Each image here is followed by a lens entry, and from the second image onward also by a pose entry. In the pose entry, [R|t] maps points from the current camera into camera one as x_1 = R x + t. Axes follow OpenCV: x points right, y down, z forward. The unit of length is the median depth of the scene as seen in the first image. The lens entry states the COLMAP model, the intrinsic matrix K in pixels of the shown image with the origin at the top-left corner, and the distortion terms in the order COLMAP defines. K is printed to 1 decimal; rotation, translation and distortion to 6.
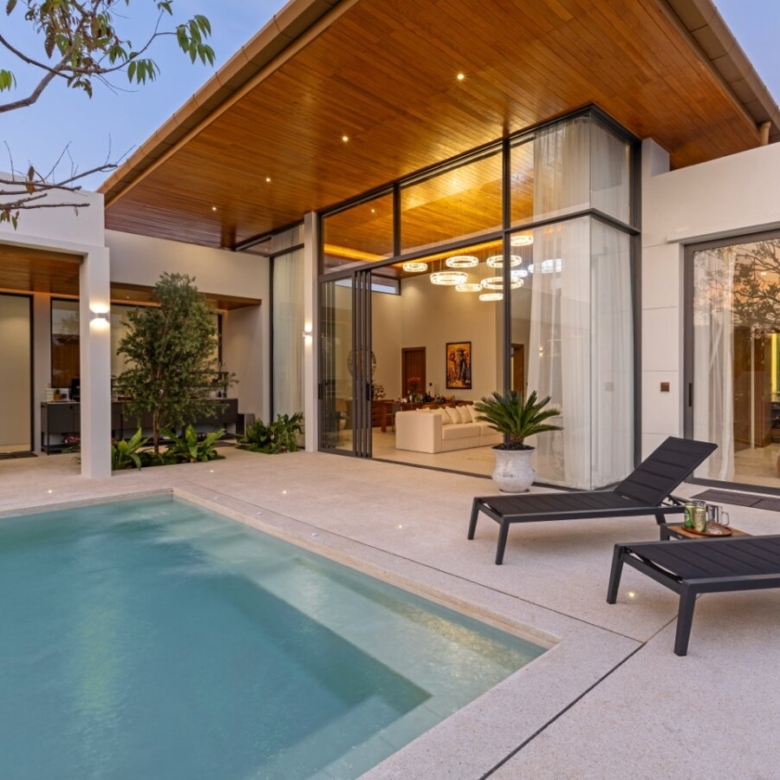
lens RADIAL K [[531.1, 0, 388.8], [0, 531.1, 381.0], [0, 0, 1]] dist [0.002468, 0.002139]
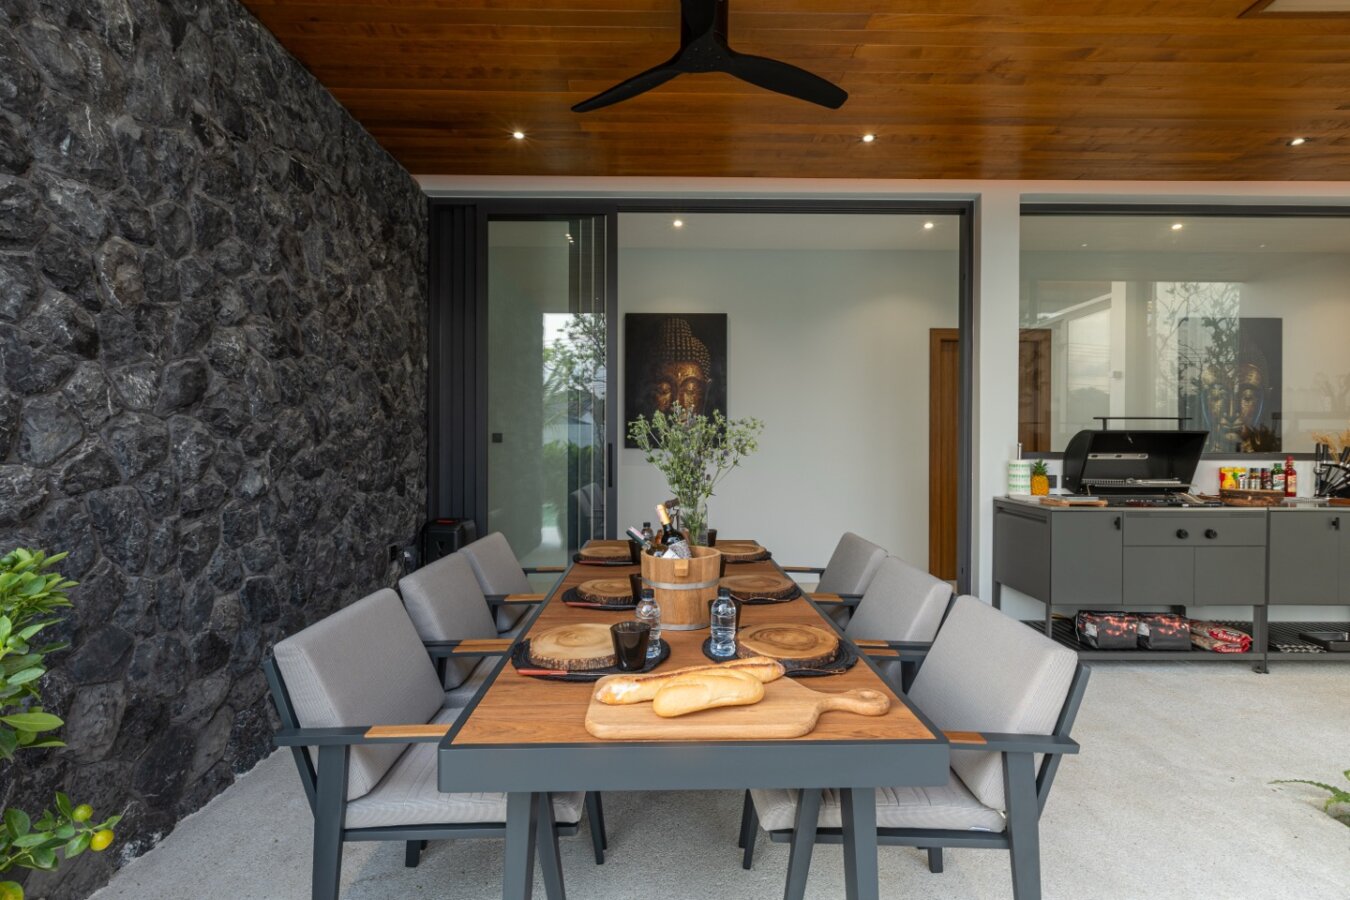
lens RADIAL K [[603.7, 0, 679.5], [0, 603.7, 447.1], [0, 0, 1]] dist [0.000676, 0.000141]
pose [[0.744131, 0.010340, -0.667954, -0.437108], [-0.004890, 0.999938, 0.010031, 0.002847], [0.668016, -0.004198, 0.744135, 0.451124]]
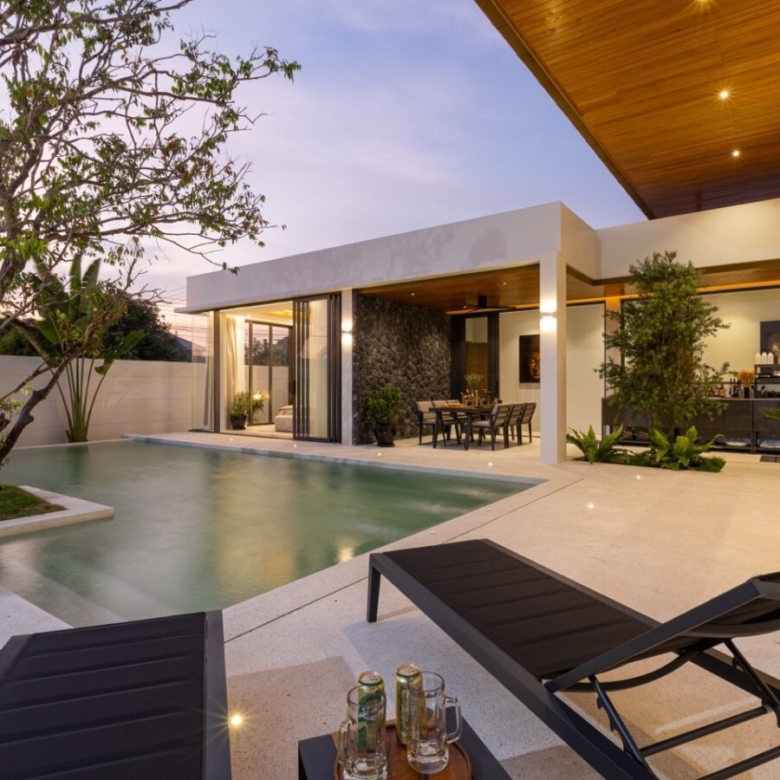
lens RADIAL K [[530.2, 0, 390.0], [0, 530.2, 390.0], [0, 0, 1]] dist [0.005445, 0.001490]
pose [[0.195542, 0.008272, -0.980660, 0.271962], [0.002191, 0.999958, 0.008871, 0.012510], [0.980693, -0.003883, 0.195516, 0.273489]]
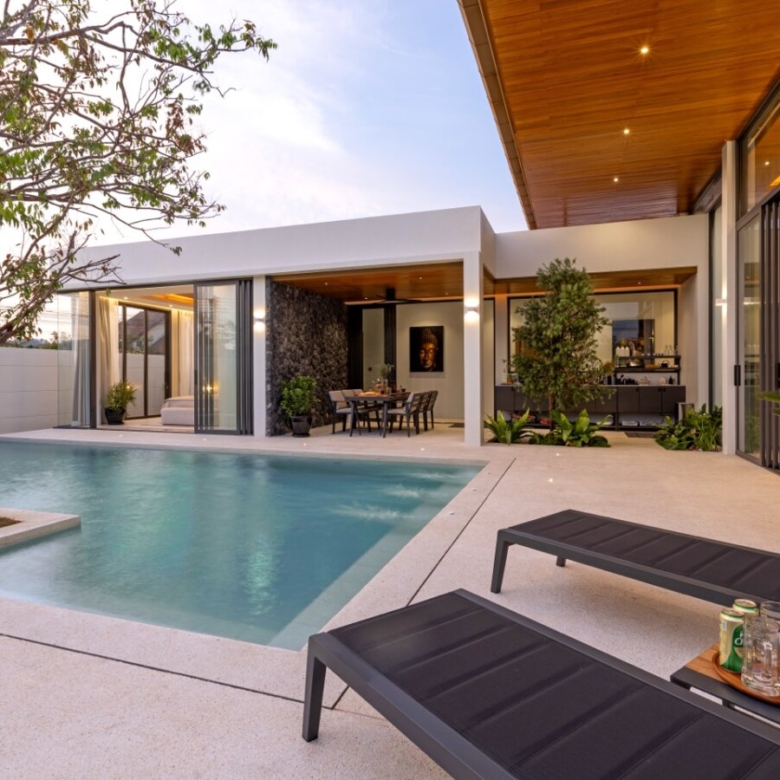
lens RADIAL K [[531.1, 0, 388.8], [0, 531.1, 381.0], [0, 0, 1]] dist [0.002468, 0.002139]
pose [[0.474017, 0.009374, -0.880466, 0.243832], [0.005084, 0.999898, 0.013383, 0.011708], [0.880501, -0.010820, 0.473921, 0.159815]]
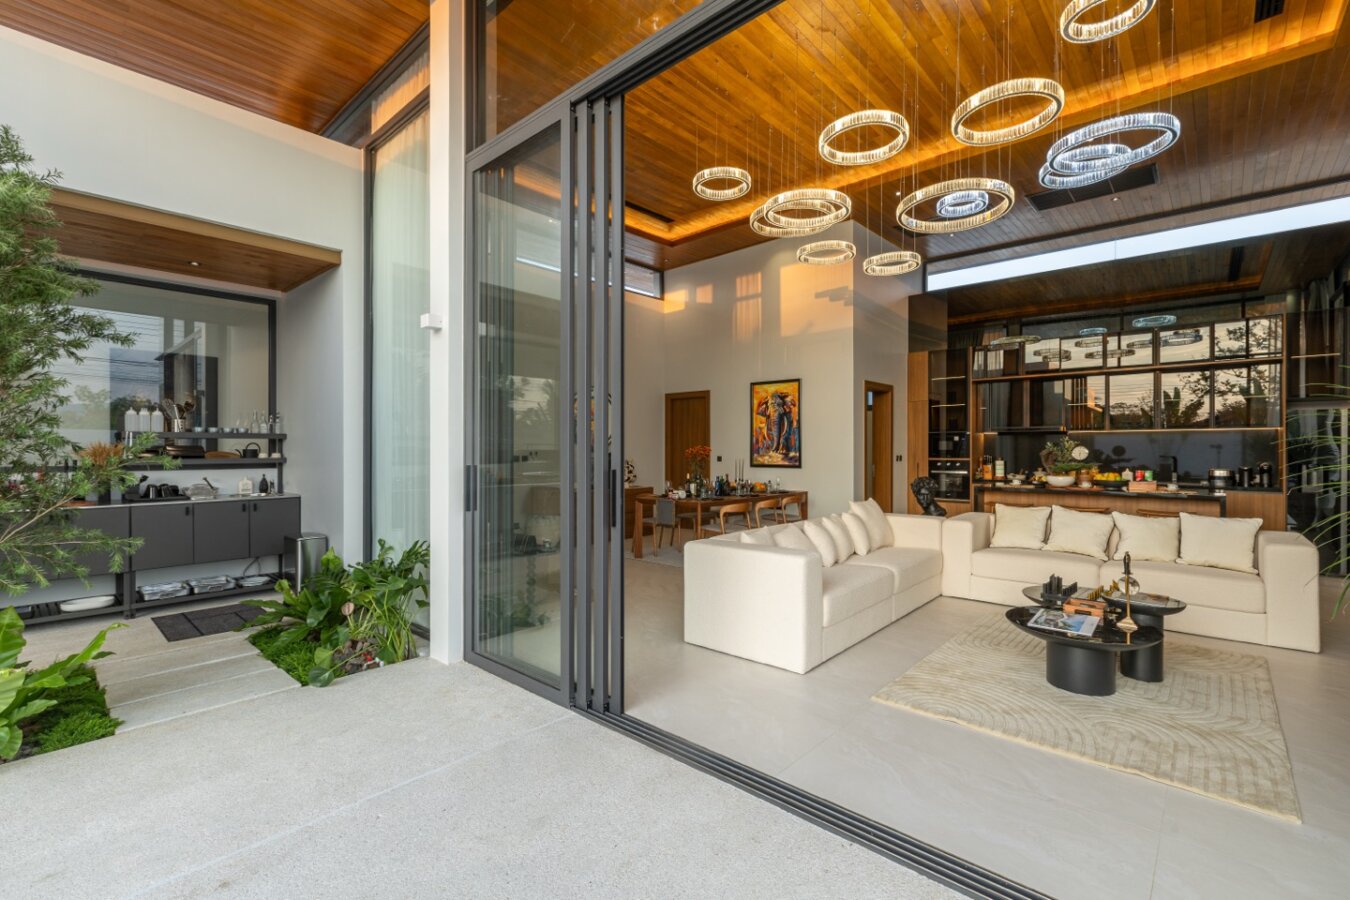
lens RADIAL K [[603.7, 0, 679.5], [0, 603.7, 447.1], [0, 0, 1]] dist [0.000676, 0.000141]
pose [[0.995761, 0.002571, 0.091942, -0.023874], [-0.002490, 0.999996, -0.000992, -0.005855], [-0.091944, 0.000758, 0.995764, 0.475158]]
